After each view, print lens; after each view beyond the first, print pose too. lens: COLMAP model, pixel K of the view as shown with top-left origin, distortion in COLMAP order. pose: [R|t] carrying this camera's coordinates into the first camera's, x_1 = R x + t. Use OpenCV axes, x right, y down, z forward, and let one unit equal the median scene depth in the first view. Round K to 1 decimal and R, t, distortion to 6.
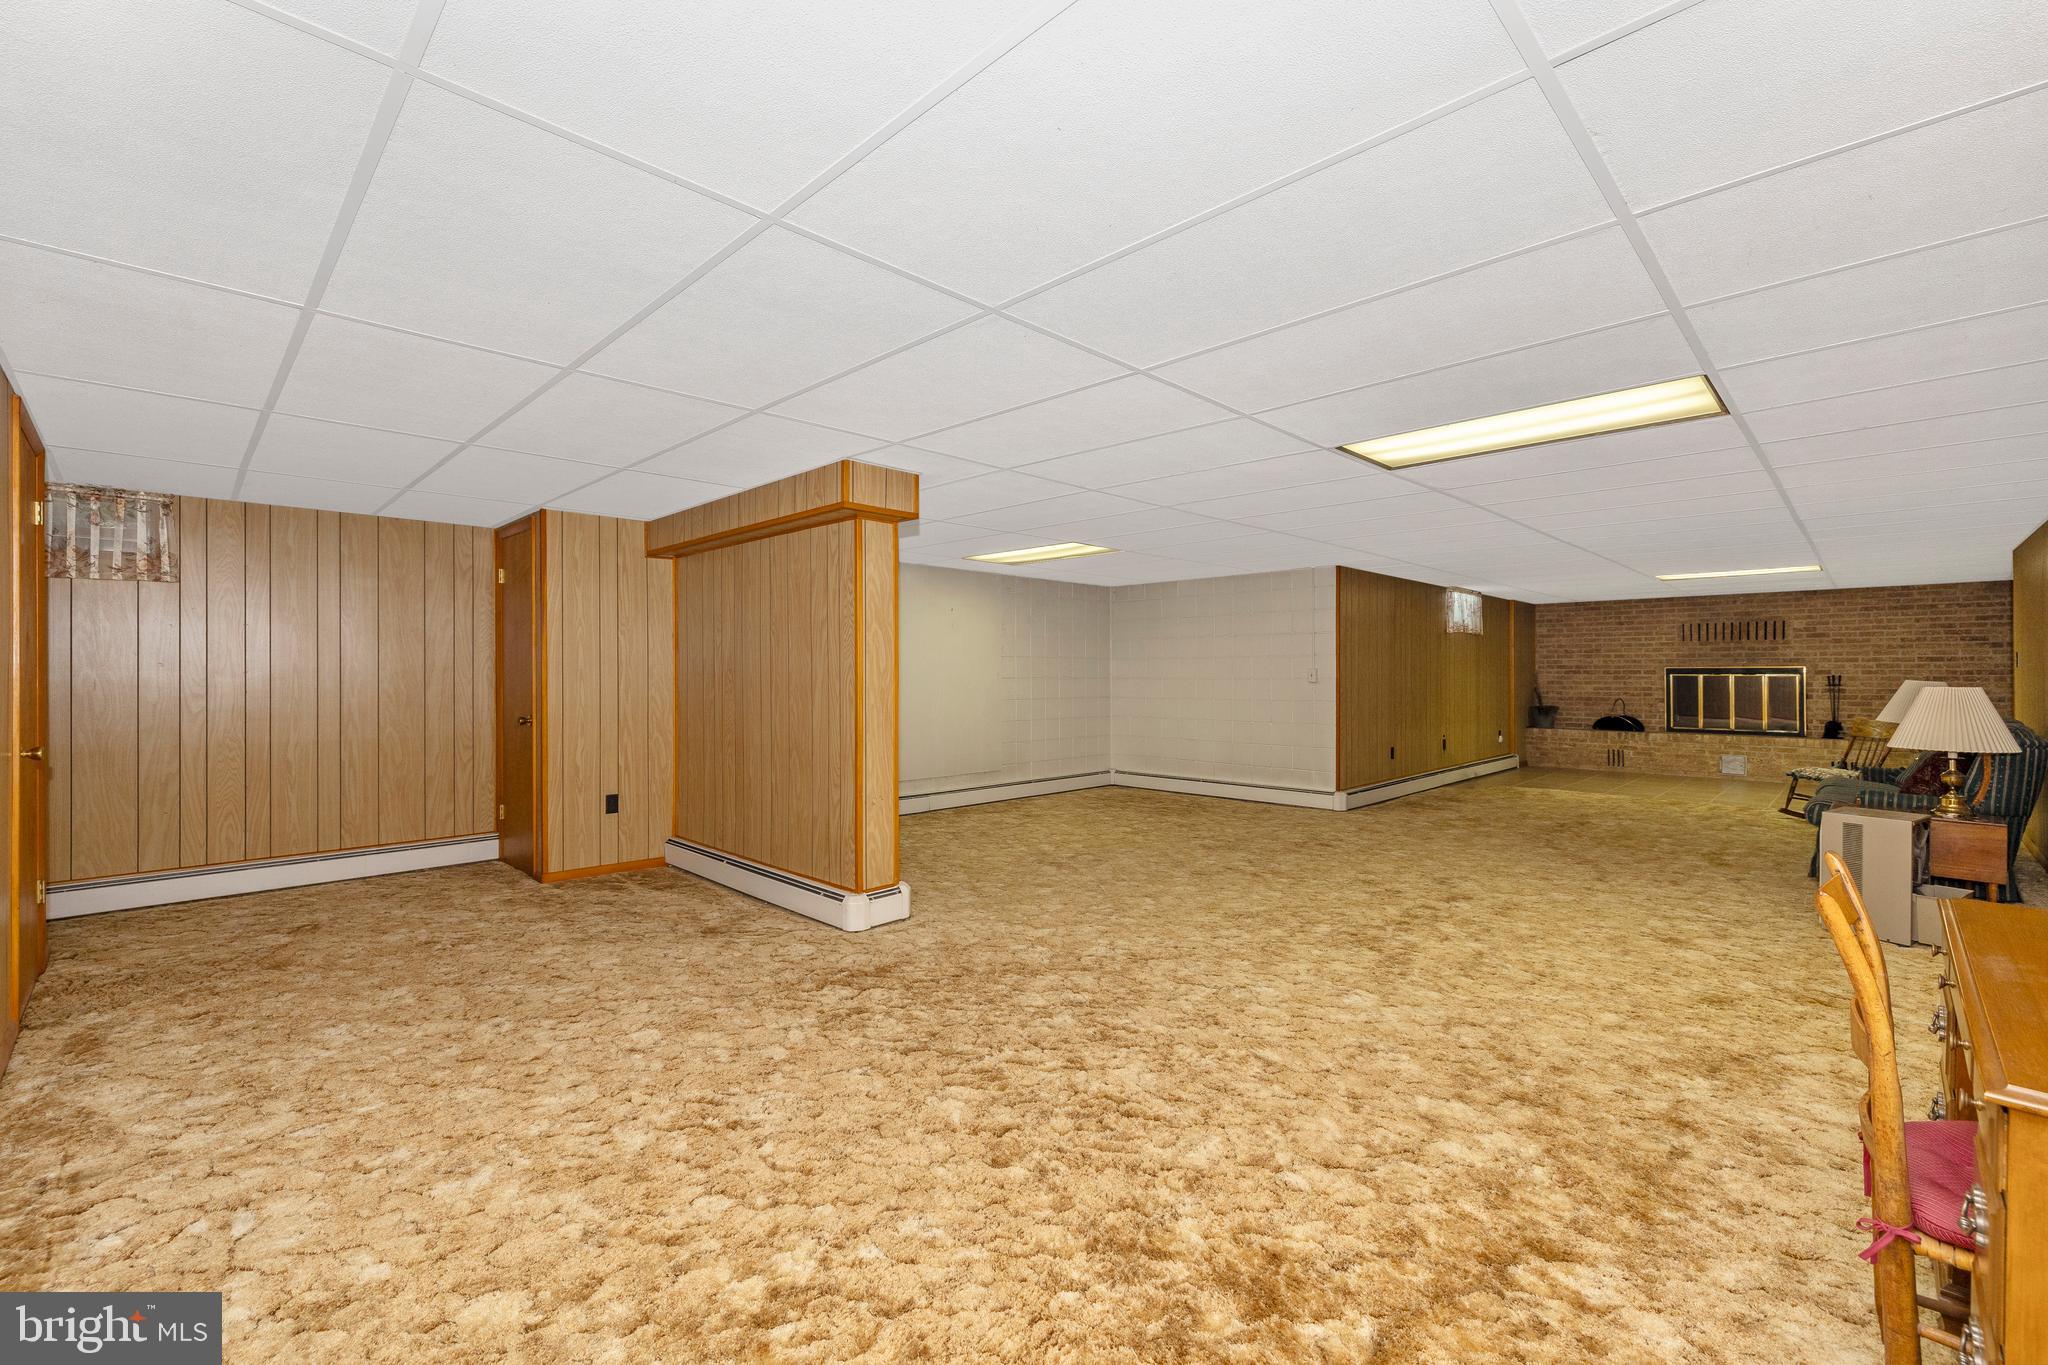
lens RADIAL K [[863.2, 0, 1026.5], [0, 863.2, 678.3], [0, 0, 1]] dist [-0.001082, 0.000095]
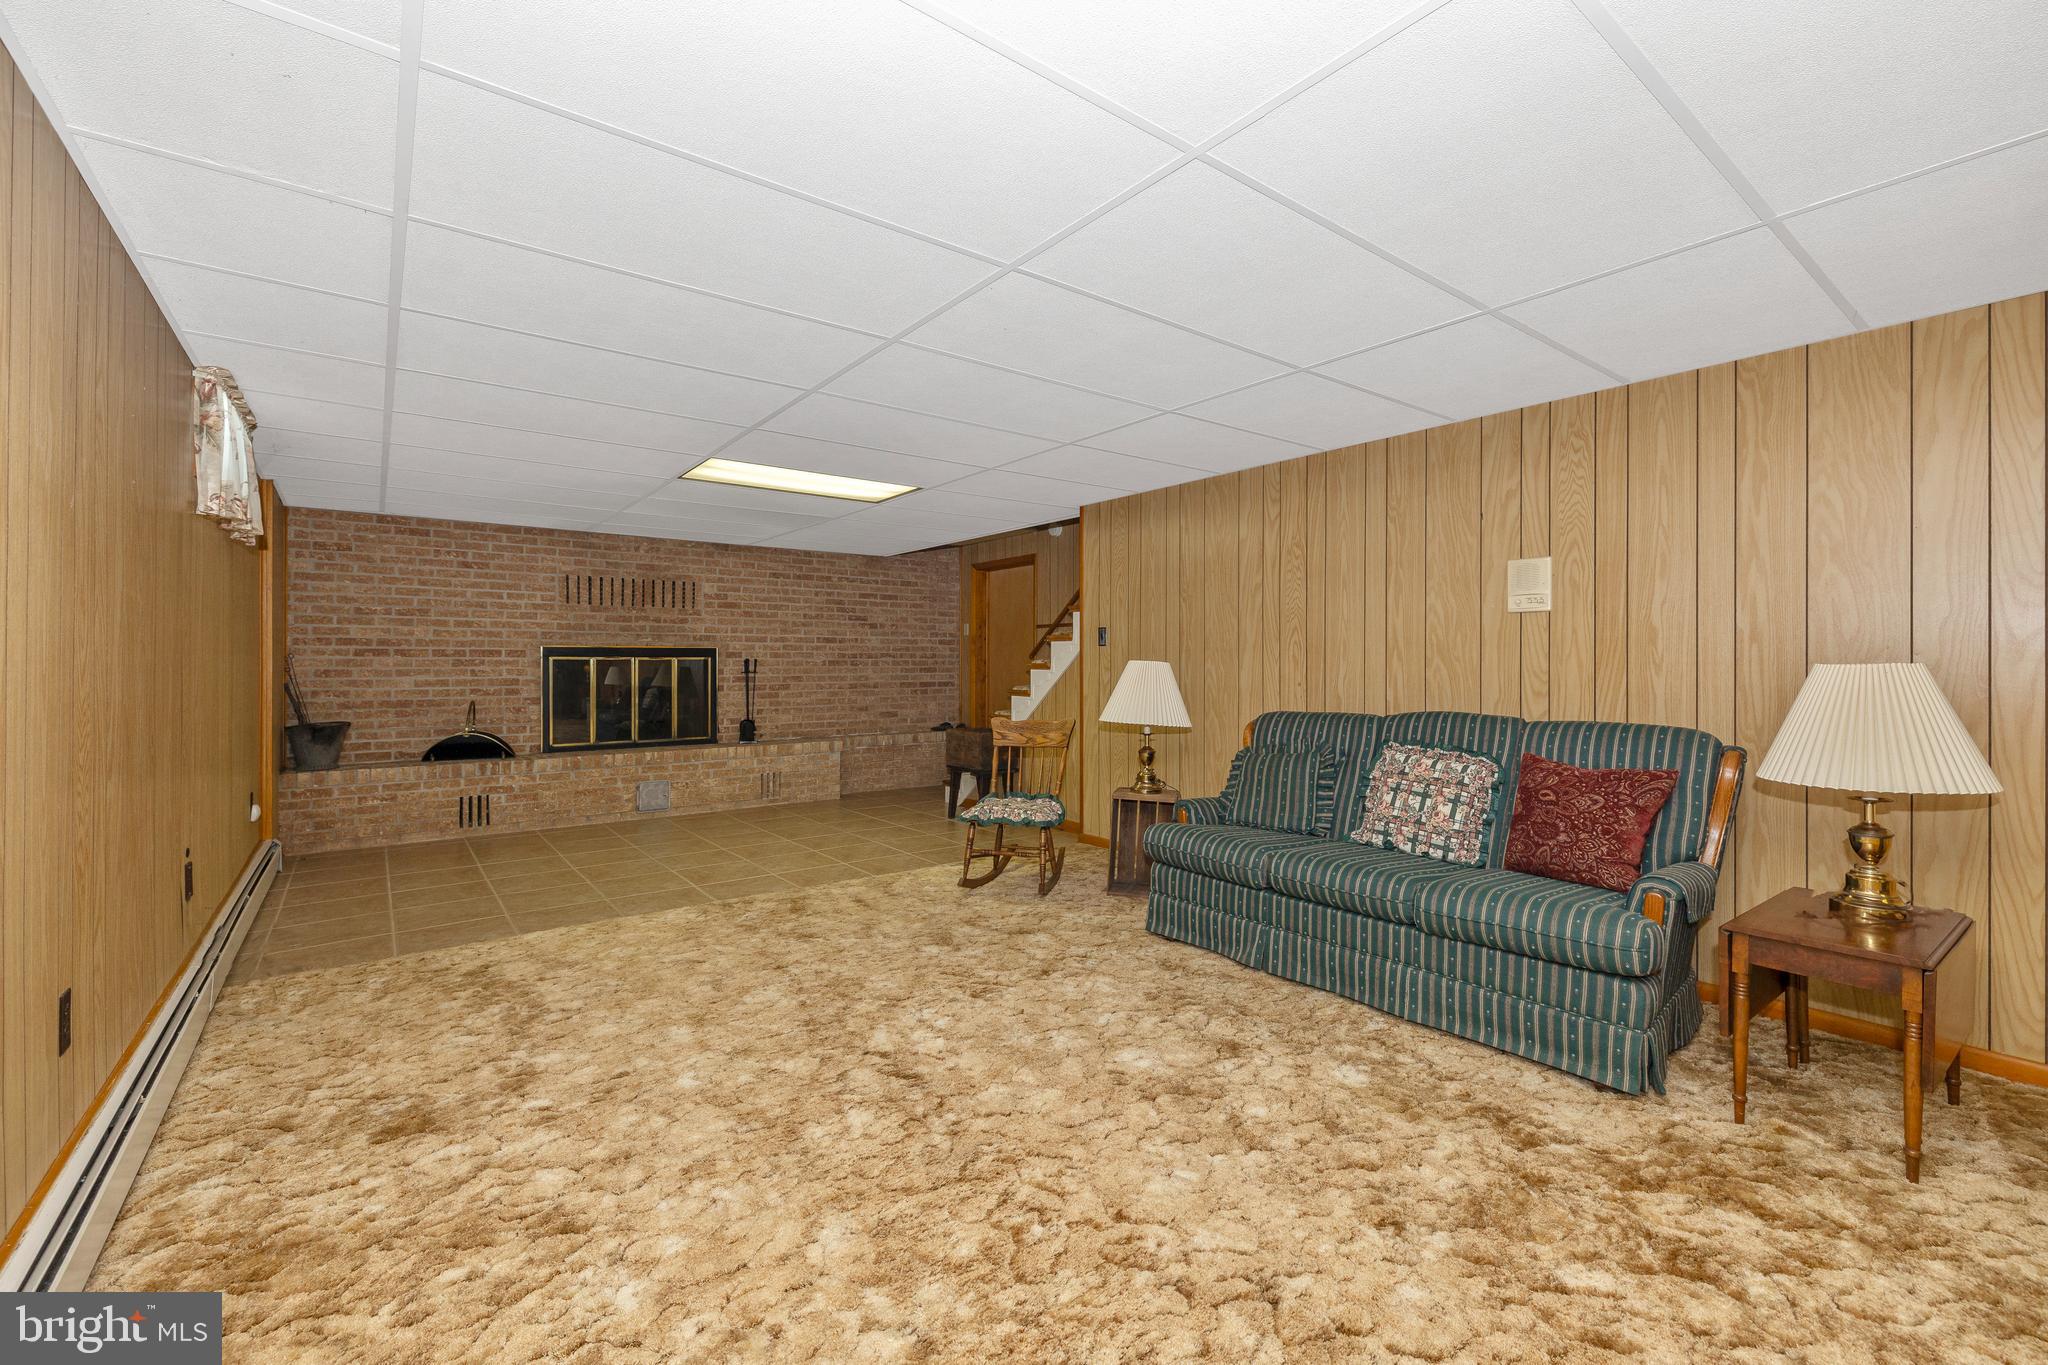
lens RADIAL K [[863.2, 0, 1025.3], [0, 863.2, 673.6], [0, 0, 1]] dist [-0.001082, 0.000095]
pose [[0.134862, -0.014889, 0.990752, 0.201714], [0.003638, 0.999888, 0.014531, -0.000810], [-0.990858, 0.001644, 0.134901, 0.606810]]
